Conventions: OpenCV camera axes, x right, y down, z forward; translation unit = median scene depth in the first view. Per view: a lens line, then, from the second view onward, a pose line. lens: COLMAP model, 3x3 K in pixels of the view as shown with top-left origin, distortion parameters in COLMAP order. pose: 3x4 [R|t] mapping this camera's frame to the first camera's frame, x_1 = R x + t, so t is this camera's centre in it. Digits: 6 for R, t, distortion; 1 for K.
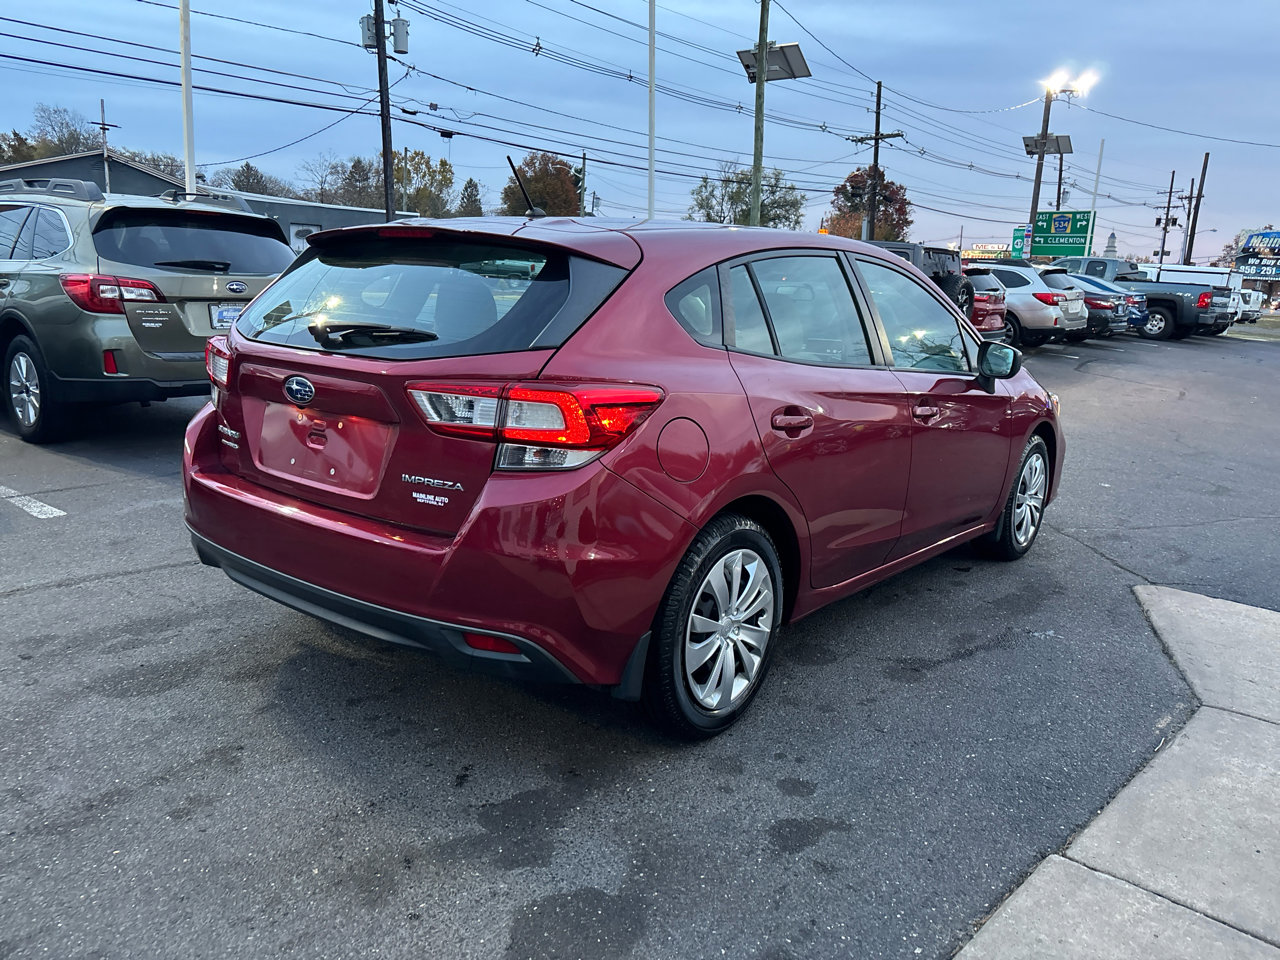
lens RADIAL K [[963.5, 0, 633.7], [0, 963.5, 455.2], [0, 0, 1]] dist [0.052951, -0.052305]
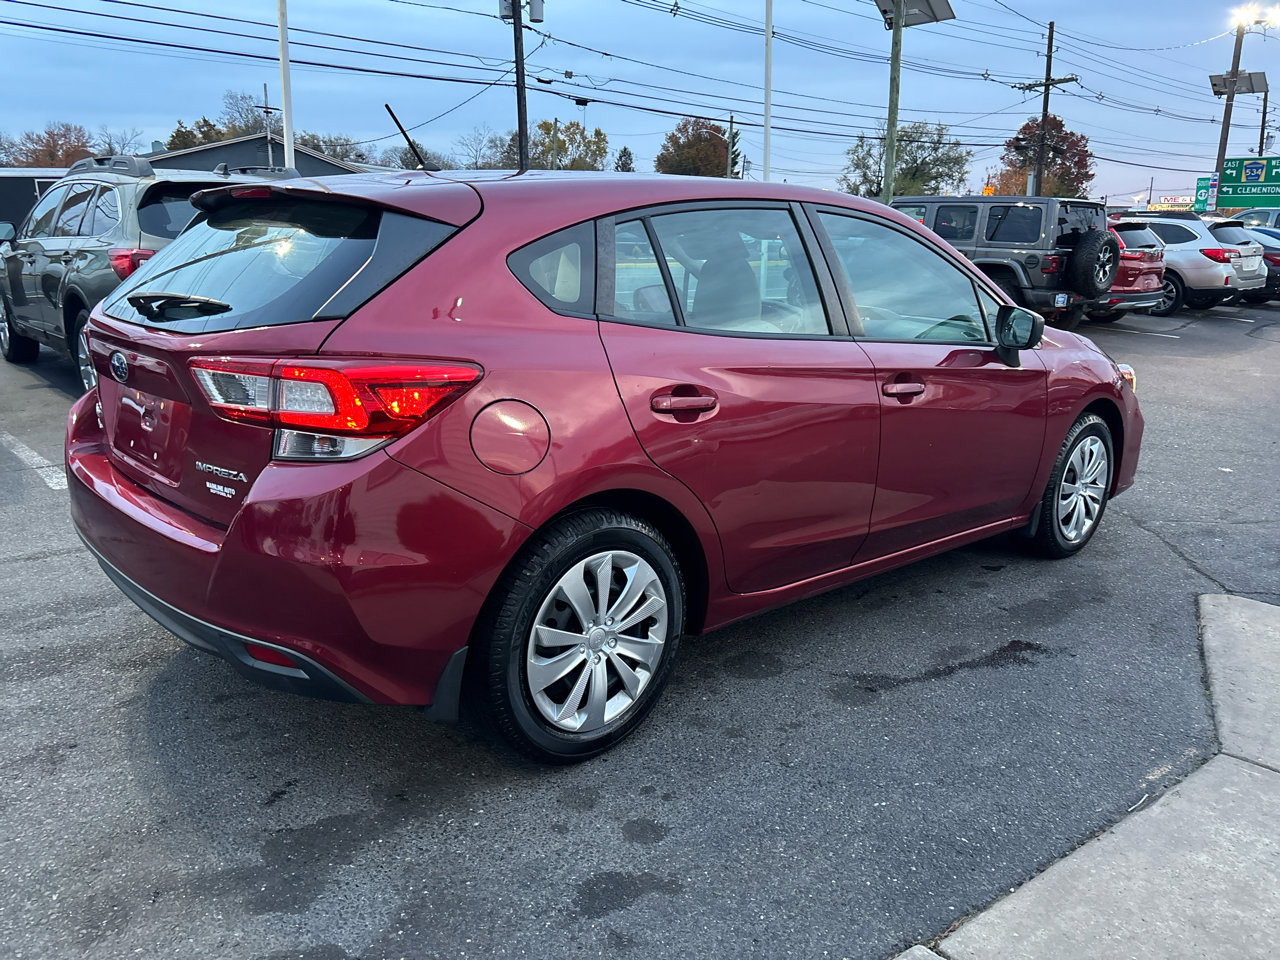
lens RADIAL K [[963.5, 0, 630.2], [0, 963.5, 460.9], [0, 0, 1]] dist [0.052951, -0.052305]
pose [[0.987001, 0.014345, -0.160070, 0.219360], [-0.008265, 0.999221, 0.038586, -0.013613], [0.160499, -0.036762, 0.986351, 0.125415]]
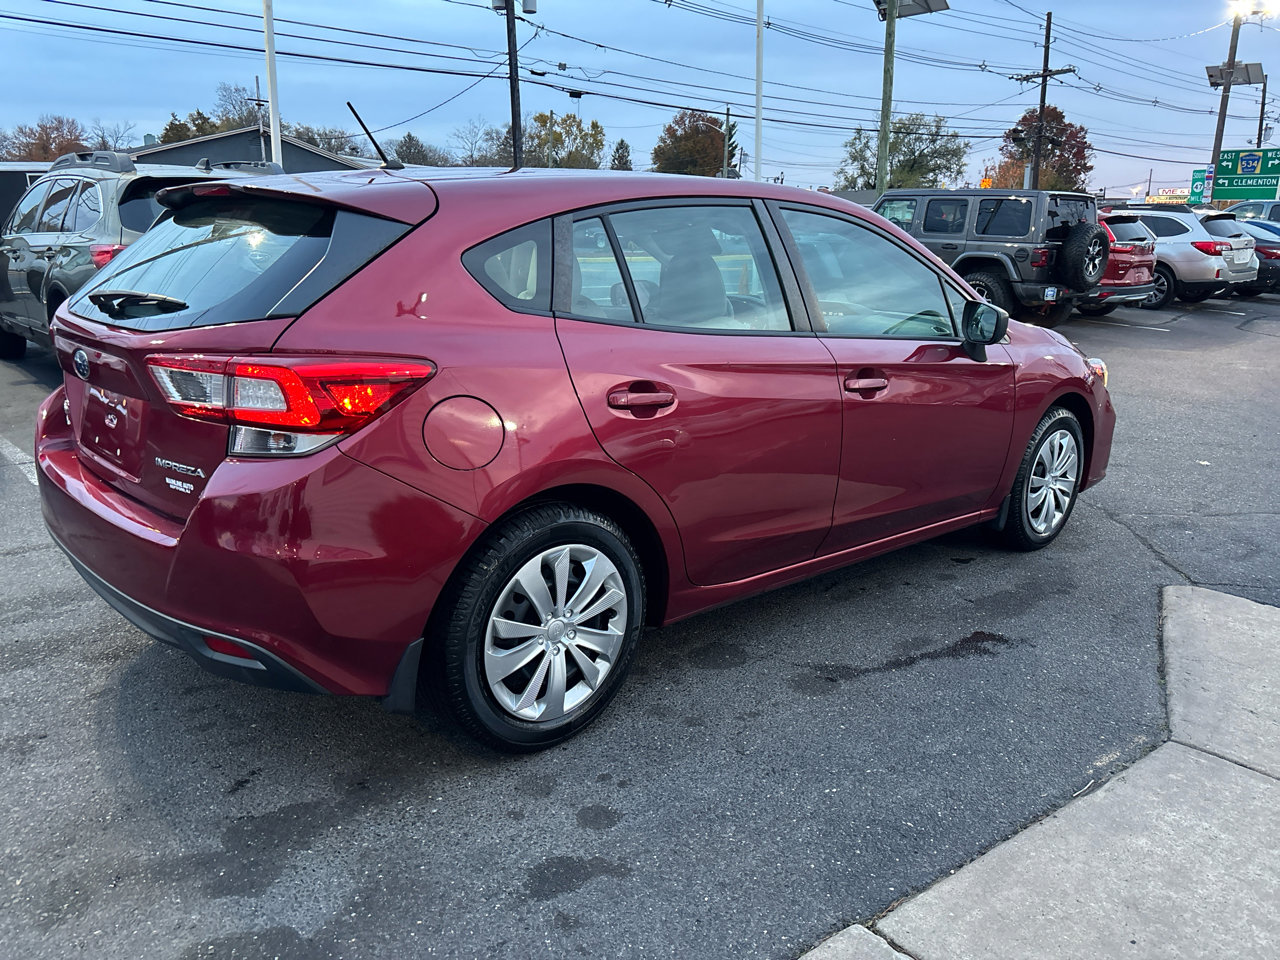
lens RADIAL K [[963.5, 0, 630.1], [0, 963.5, 472.1], [0, 0, 1]] dist [0.052951, -0.052305]
pose [[0.987349, 0.014722, -0.157877, 0.251854], [-0.005961, 0.998423, 0.055820, -0.014753], [0.158450, -0.054172, 0.985880, 0.118548]]
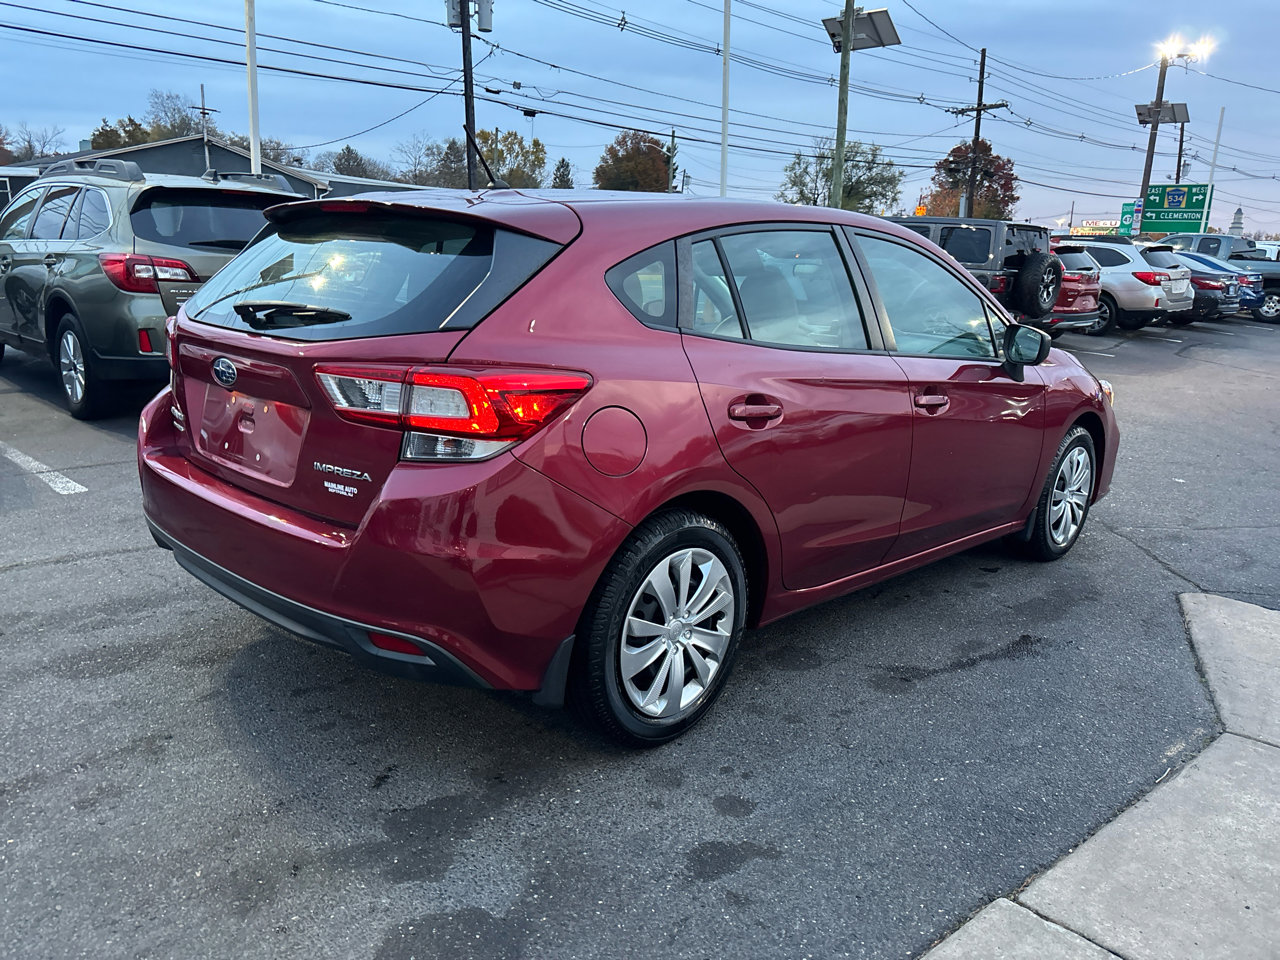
lens RADIAL K [[963.5, 0, 629.9], [0, 963.5, 471.4], [0, 0, 1]] dist [0.052951, -0.052305]
pose [[0.995310, 0.018759, -0.094904, 0.115047], [-0.015383, 0.999227, 0.036184, -0.007400], [0.095509, -0.034554, 0.994829, 0.060006]]
